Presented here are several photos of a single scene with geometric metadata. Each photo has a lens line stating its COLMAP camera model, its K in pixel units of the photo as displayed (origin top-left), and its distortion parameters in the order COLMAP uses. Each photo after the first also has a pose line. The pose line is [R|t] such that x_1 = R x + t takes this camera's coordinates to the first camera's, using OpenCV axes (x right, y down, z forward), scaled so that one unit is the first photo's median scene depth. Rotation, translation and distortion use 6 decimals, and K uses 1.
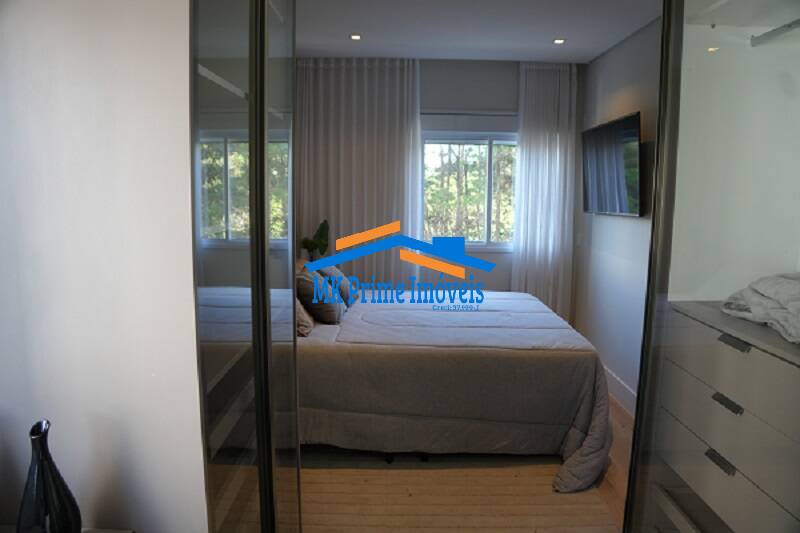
lens RADIAL K [[567.9, 0, 398.4], [0, 567.9, 262.3], [0, 0, 1]] dist [-0.174189, 0.114500]
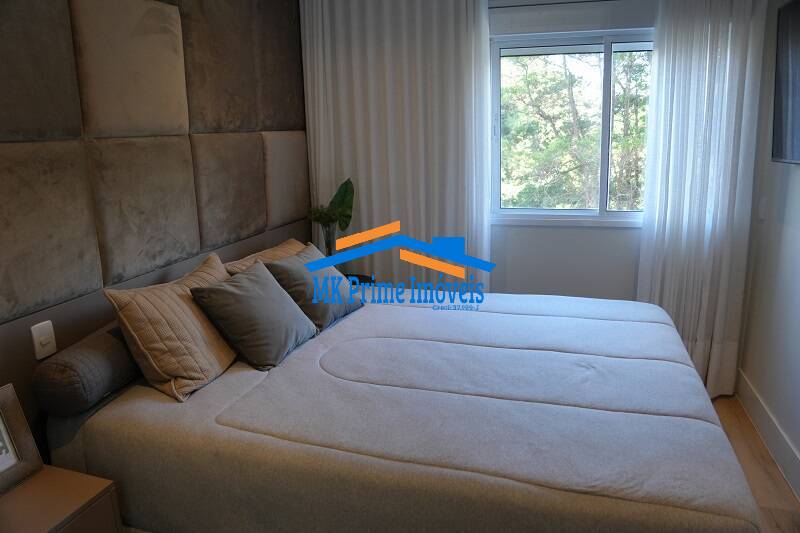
lens RADIAL K [[567.9, 0, 398.4], [0, 567.9, 262.3], [0, 0, 1]] dist [-0.174189, 0.114500]
pose [[0.949521, 0.026788, -0.312558, 0.142723], [0.003341, 0.995427, 0.095465, -0.040288], [0.313686, -0.091691, 0.945089, 0.359737]]
